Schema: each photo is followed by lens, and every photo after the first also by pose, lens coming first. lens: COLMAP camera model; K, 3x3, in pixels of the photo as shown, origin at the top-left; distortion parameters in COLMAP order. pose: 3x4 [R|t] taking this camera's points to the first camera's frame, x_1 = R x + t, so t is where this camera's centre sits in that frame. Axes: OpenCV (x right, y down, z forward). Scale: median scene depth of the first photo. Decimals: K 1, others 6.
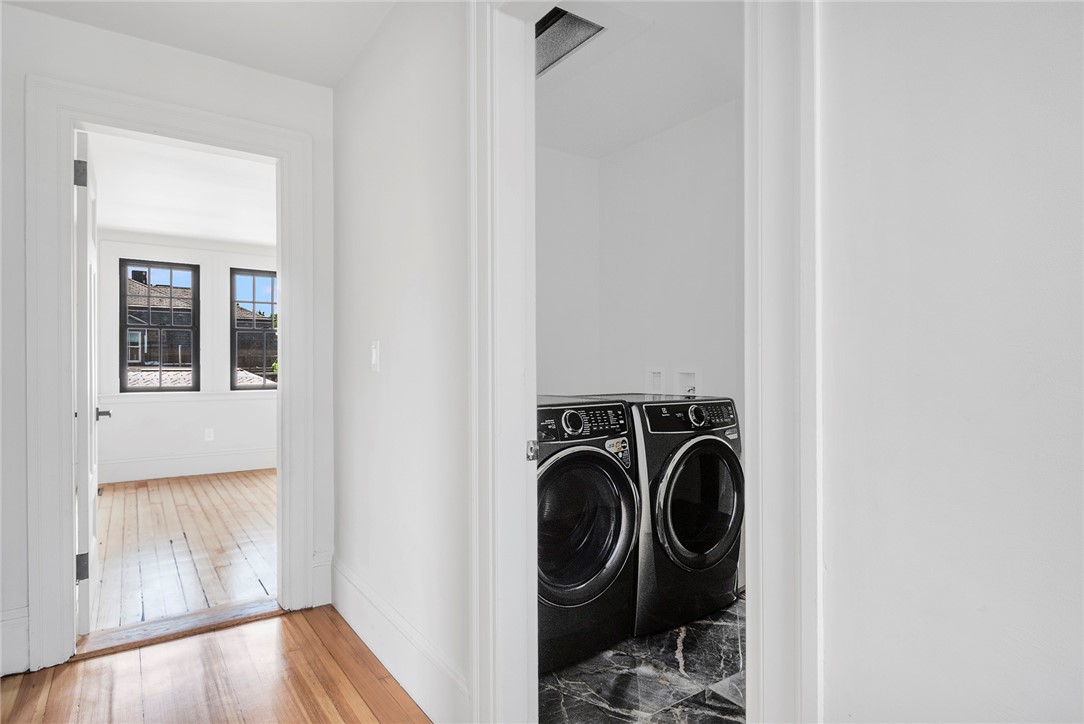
lens RADIAL K [[588.7, 0, 542.2], [0, 588.7, 362.6], [0, 0, 1]] dist [0.000304, 0.000670]
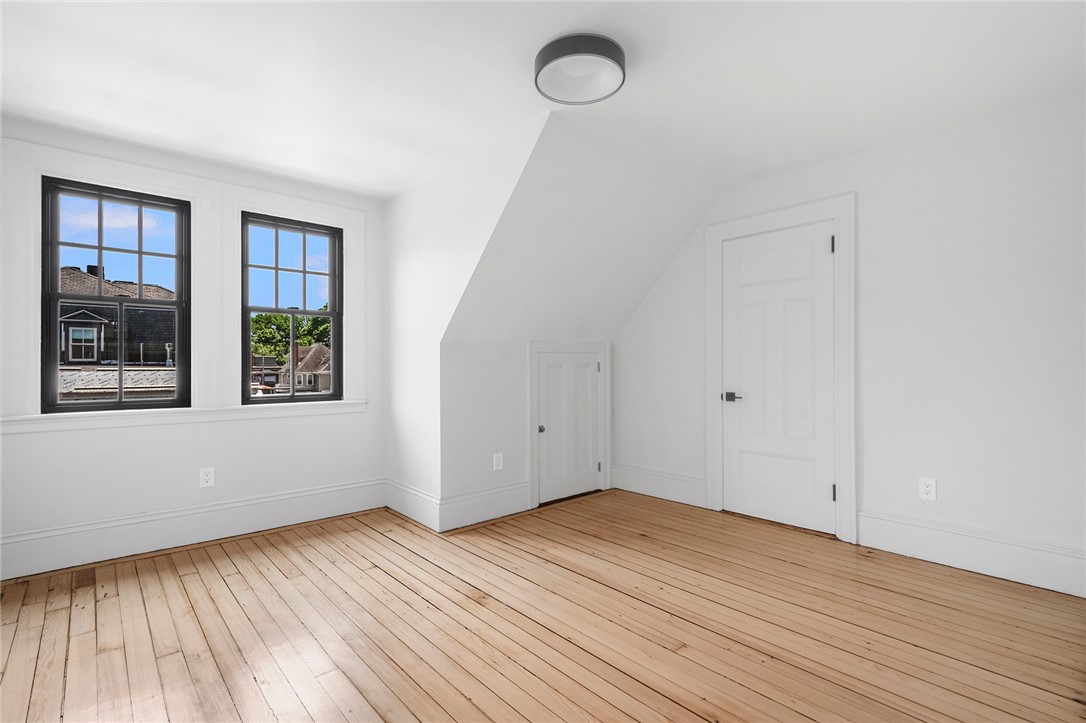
lens RADIAL K [[518.0, 0, 537.1], [0, 518.0, 369.0], [0, 0, 1]] dist [0.014156, -0.000577]
pose [[0.995026, 0.007454, 0.099341, -0.103080], [-0.008218, 0.999940, 0.007288, 0.000804], [-0.099281, -0.008068, 0.995027, 0.157735]]
